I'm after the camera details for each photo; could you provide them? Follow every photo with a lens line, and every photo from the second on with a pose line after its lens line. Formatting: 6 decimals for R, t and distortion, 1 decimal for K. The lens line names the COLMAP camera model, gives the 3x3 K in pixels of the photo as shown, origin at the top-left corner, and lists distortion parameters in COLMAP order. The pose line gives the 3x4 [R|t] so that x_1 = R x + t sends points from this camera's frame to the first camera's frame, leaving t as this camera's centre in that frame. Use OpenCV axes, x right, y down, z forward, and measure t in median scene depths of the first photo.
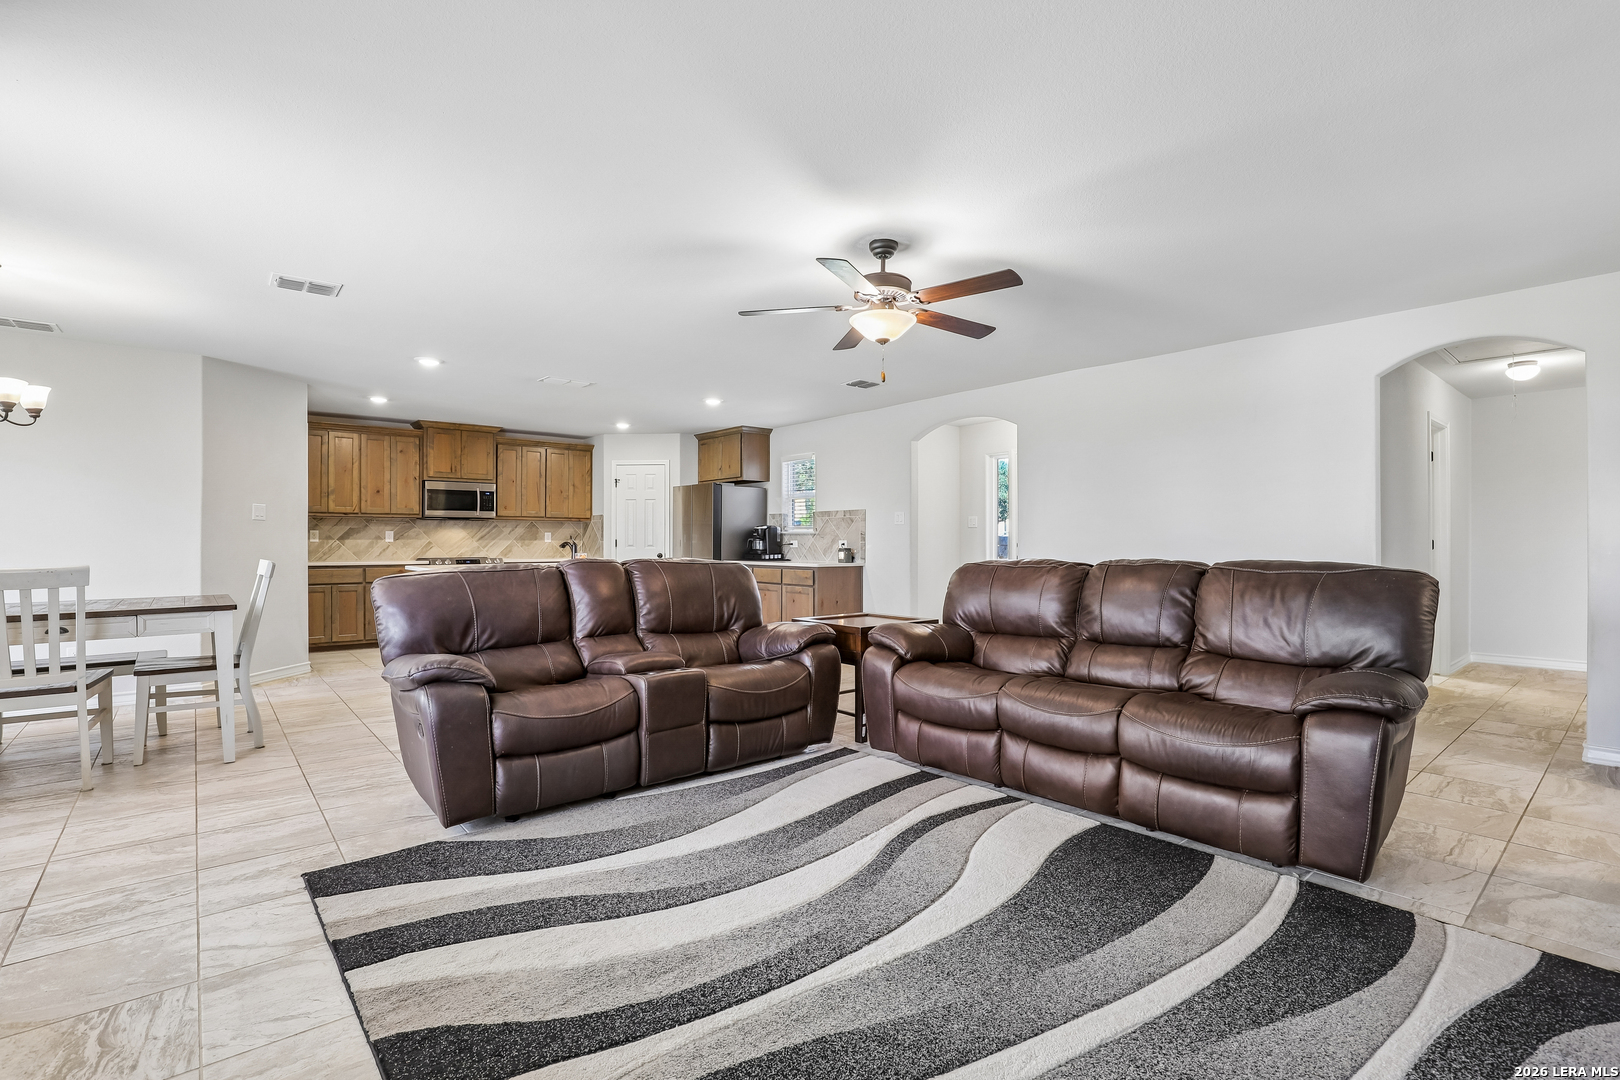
lens RADIAL K [[746.2, 0, 809.8], [0, 746.2, 539.2], [0, 0, 1]] dist [-0.028444, 0.002254]
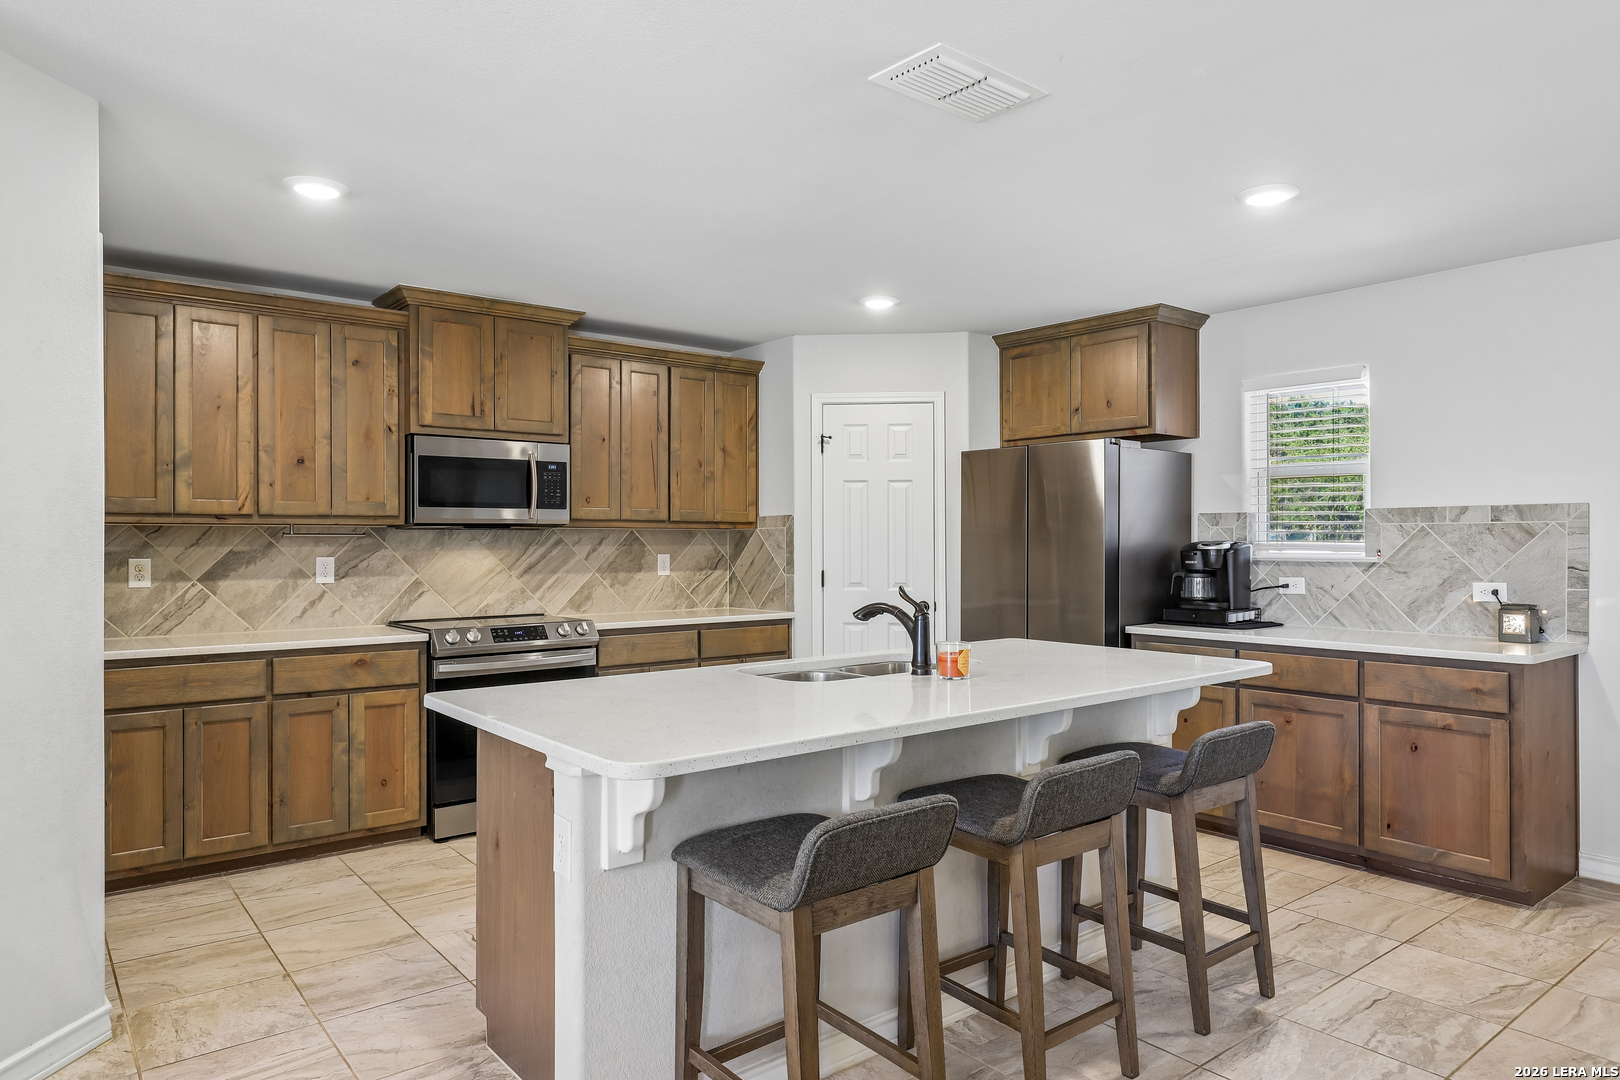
lens RADIAL K [[1020.8, 0, 809.5], [0, 1020.8, 540.8], [0, 0, 1]] dist [0.008698, -0.000778]
pose [[0.999593, -0.001913, -0.028476, -0.273961], [0.001925, 0.999998, 0.000383, -0.019440], [0.028476, -0.000438, 0.999594, 0.424200]]
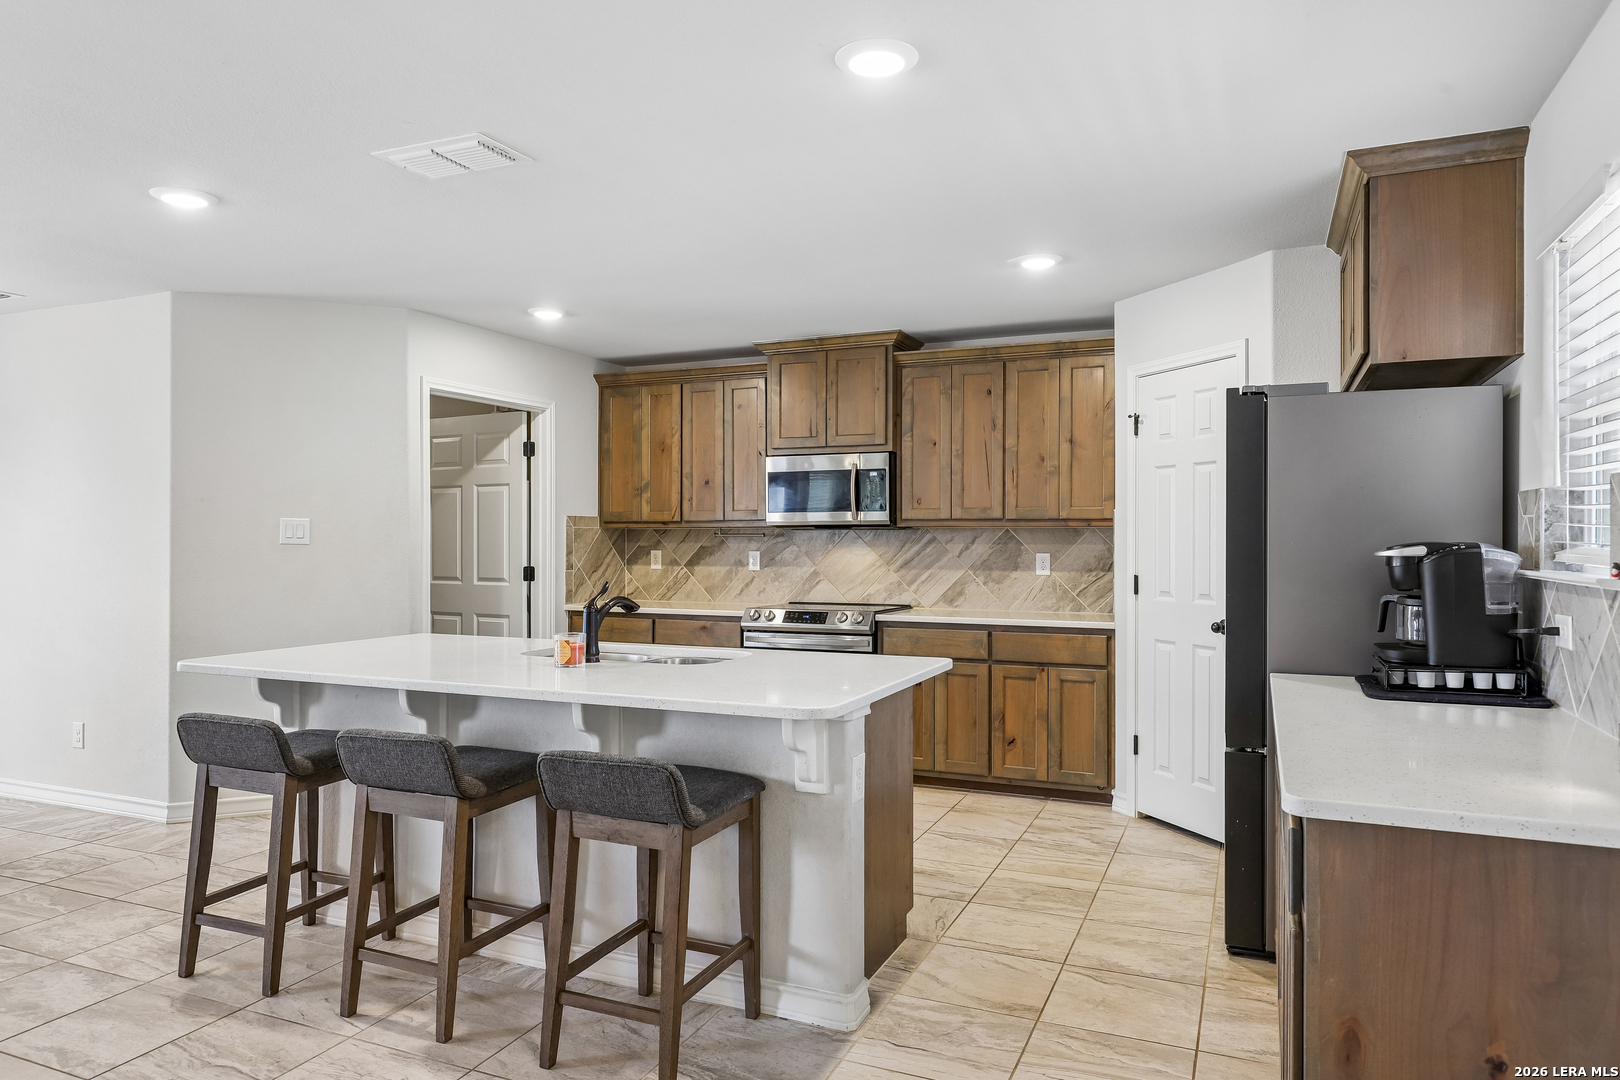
lens RADIAL K [[1020.8, 0, 811.3], [0, 1020.8, 536.1], [0, 0, 1]] dist [0.008698, -0.000778]
pose [[0.435970, -0.002739, -0.899957, 0.144403], [0.001581, 0.999996, -0.002278, -0.020215], [0.899960, -0.000430, 0.435973, 0.686027]]
